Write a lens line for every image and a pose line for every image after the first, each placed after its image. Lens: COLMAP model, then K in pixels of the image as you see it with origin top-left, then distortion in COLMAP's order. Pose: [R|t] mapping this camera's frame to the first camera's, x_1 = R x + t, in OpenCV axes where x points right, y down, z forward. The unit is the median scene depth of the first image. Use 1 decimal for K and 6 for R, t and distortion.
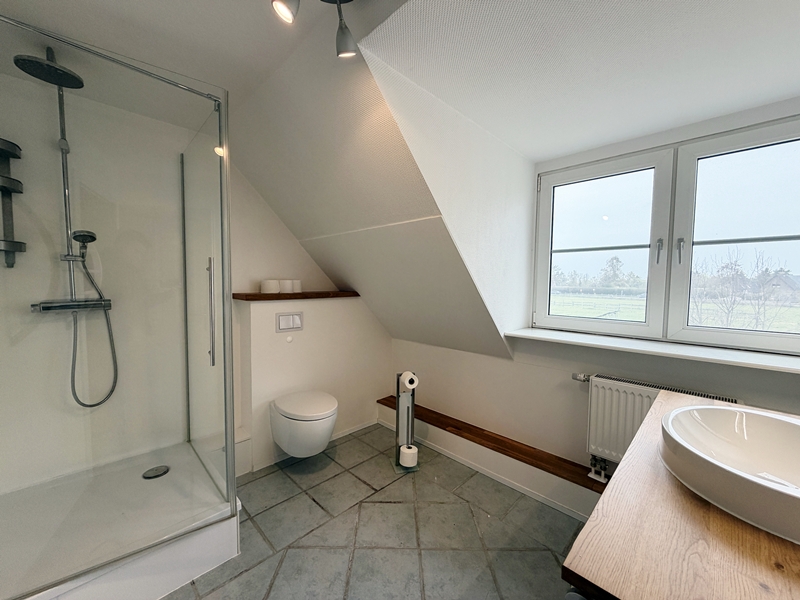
lens RADIAL K [[318.6, 0, 397.6], [0, 318.6, 301.6], [0, 0, 1]] dist [-0.000106, 0.000207]
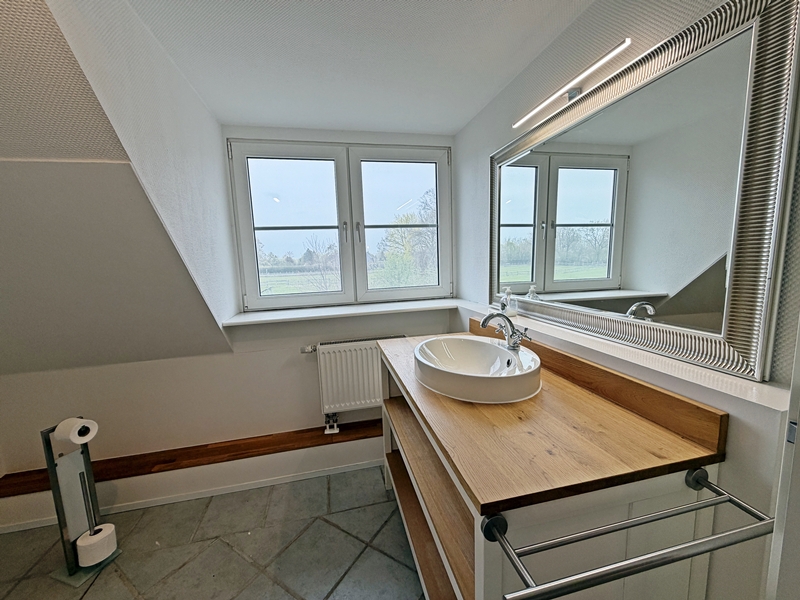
lens RADIAL K [[318.6, 0, 397.6], [0, 318.6, 301.6], [0, 0, 1]] dist [-0.000106, 0.000207]
pose [[0.530883, -0.143375, 0.835228, -0.118254], [0.095149, 0.989437, 0.109368, -0.007195], [-0.842086, 0.021409, 0.538918, 0.157813]]
